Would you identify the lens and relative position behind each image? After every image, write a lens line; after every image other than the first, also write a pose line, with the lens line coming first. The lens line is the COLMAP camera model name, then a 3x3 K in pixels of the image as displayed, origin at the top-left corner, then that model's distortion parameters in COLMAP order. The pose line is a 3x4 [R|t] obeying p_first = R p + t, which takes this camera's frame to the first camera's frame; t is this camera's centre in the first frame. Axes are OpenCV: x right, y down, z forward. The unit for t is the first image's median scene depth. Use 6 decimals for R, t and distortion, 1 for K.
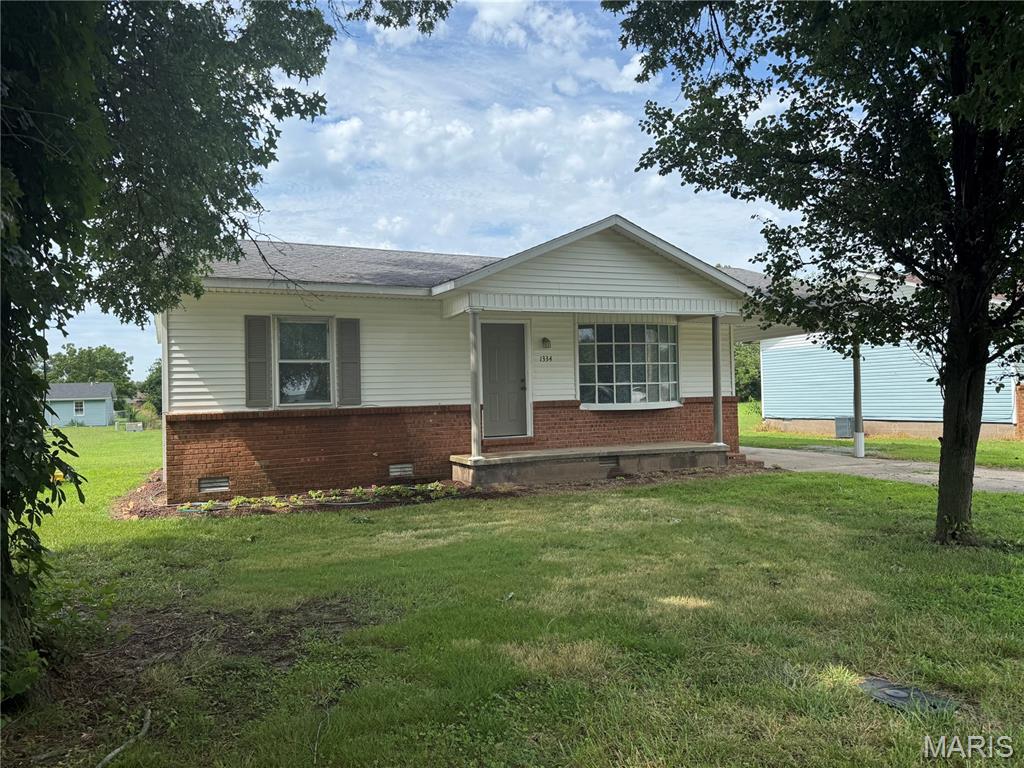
lens RADIAL K [[733.4, 0, 512.0], [0, 733.4, 384.0], [0, 0, 1]] dist [0.002221, 0.000074]
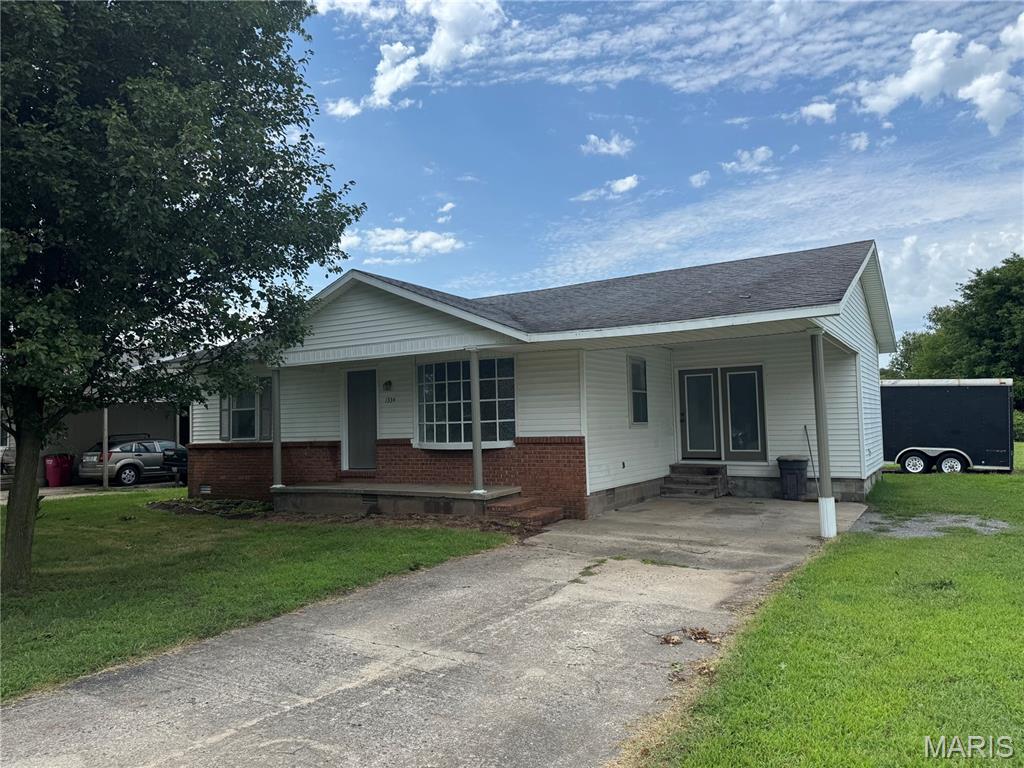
lens RADIAL K [[733.4, 0, 512.0], [0, 733.4, 384.0], [0, 0, 1]] dist [0.002221, 0.000074]
pose [[0.604012, -0.034317, -0.796236, 1.034316], [0.026136, 0.999388, -0.023247, -0.028468], [0.796546, -0.006769, 0.604539, 0.491316]]
